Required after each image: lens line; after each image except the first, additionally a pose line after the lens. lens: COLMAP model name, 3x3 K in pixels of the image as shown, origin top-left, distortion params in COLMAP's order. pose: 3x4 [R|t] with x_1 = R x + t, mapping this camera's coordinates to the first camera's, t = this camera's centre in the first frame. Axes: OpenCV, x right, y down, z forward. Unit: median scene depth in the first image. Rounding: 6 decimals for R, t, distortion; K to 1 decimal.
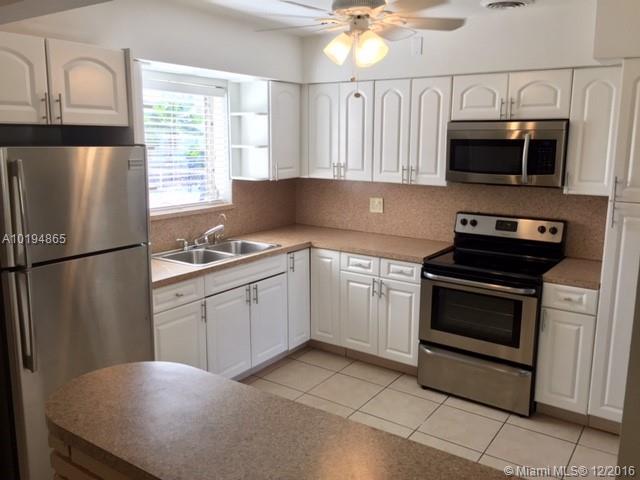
lens RADIAL K [[546.0, 0, 305.0], [0, 546.0, 236.6], [0, 0, 1]] dist [0.078334, -0.119851]
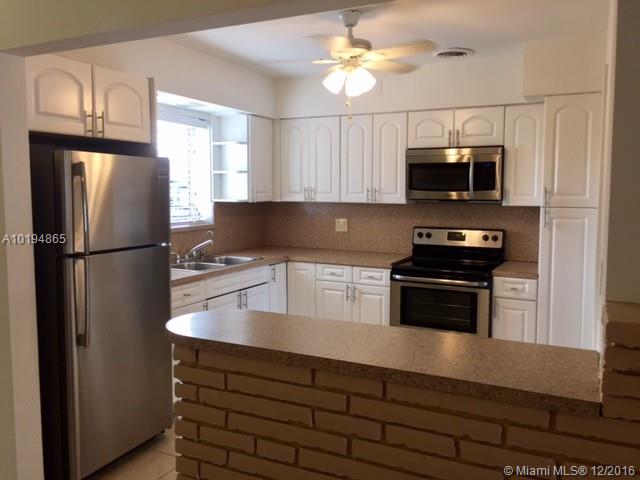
lens RADIAL K [[546.0, 0, 305.0], [0, 546.0, 236.6], [0, 0, 1]] dist [0.078334, -0.119851]
pose [[0.989841, -0.012698, 0.141612, -0.126787], [0.025582, 0.995655, -0.089538, 0.080178], [-0.139859, 0.092251, 0.985865, -0.122481]]
